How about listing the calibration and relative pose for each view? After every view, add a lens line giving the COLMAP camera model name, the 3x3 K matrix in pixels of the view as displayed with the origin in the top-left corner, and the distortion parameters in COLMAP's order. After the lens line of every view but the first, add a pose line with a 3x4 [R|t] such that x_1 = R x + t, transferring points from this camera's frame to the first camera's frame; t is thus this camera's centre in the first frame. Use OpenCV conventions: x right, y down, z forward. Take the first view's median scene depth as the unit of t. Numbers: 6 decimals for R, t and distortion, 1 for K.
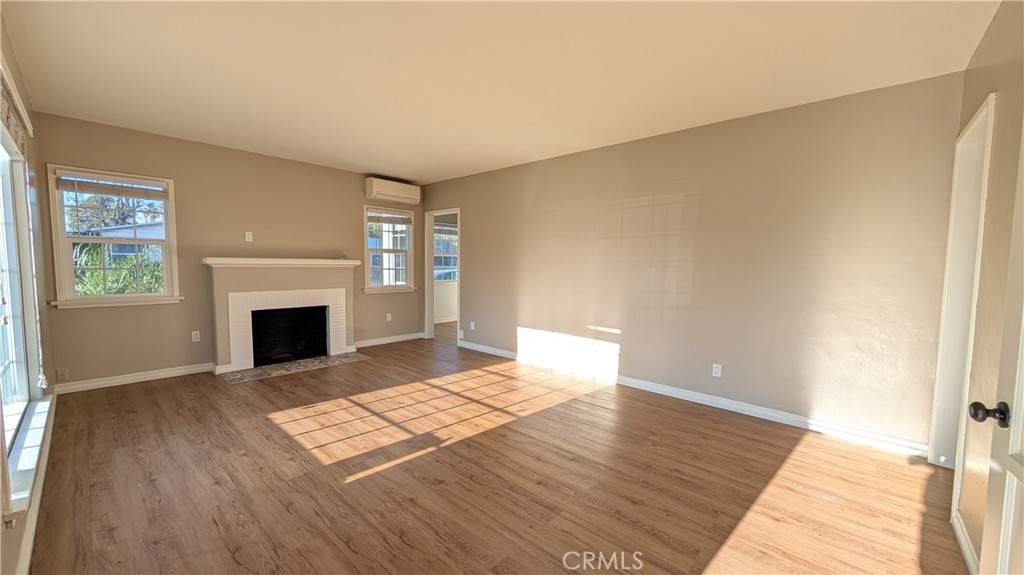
lens RADIAL K [[386.1, 0, 513.0], [0, 386.1, 289.6], [0, 0, 1]] dist [0.000635, -0.000426]
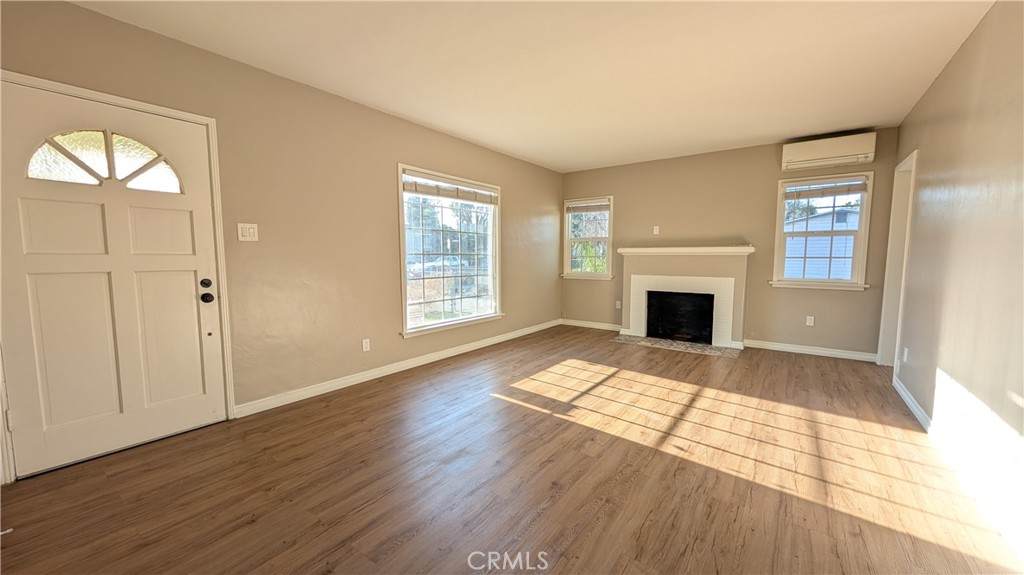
lens RADIAL K [[386.1, 0, 512.8], [0, 386.1, 290.3], [0, 0, 1]] dist [0.000635, -0.000426]
pose [[0.097568, 0.078635, -0.992117, 0.617729], [-0.064297, 0.995289, 0.072563, -0.010100], [0.993150, 0.056710, 0.102164, 0.545101]]
